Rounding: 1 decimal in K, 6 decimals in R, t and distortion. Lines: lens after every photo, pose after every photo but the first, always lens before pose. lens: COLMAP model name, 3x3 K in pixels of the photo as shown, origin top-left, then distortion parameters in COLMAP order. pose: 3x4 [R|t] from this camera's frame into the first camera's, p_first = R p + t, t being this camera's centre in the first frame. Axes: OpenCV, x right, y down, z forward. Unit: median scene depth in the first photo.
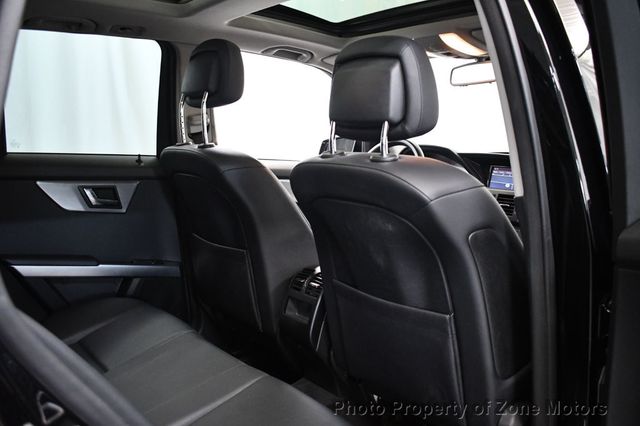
lens RADIAL K [[587.4, 0, 320.0], [0, 587.4, 213.0], [0, 0, 1]] dist [-0.085342, 0.003670]
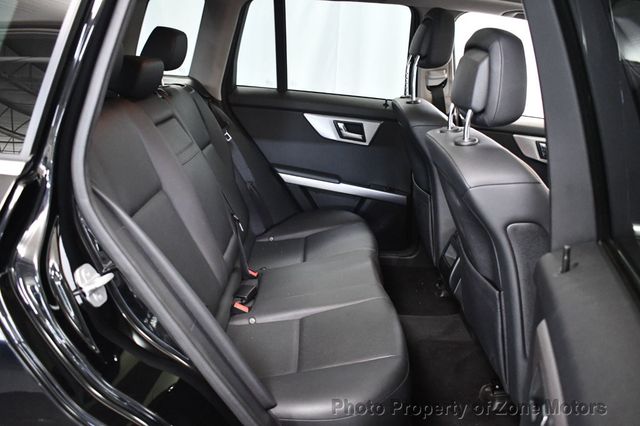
lens RADIAL K [[554.0, 0, 320.0], [0, 554.0, 213.0], [0, 0, 1]] dist [-0.097394, 0.000756]
pose [[0.789310, 0.216344, -0.574616, 0.312731], [-0.130928, 0.973647, 0.186734, -0.072038], [0.599872, -0.072157, 0.796835, -0.011648]]
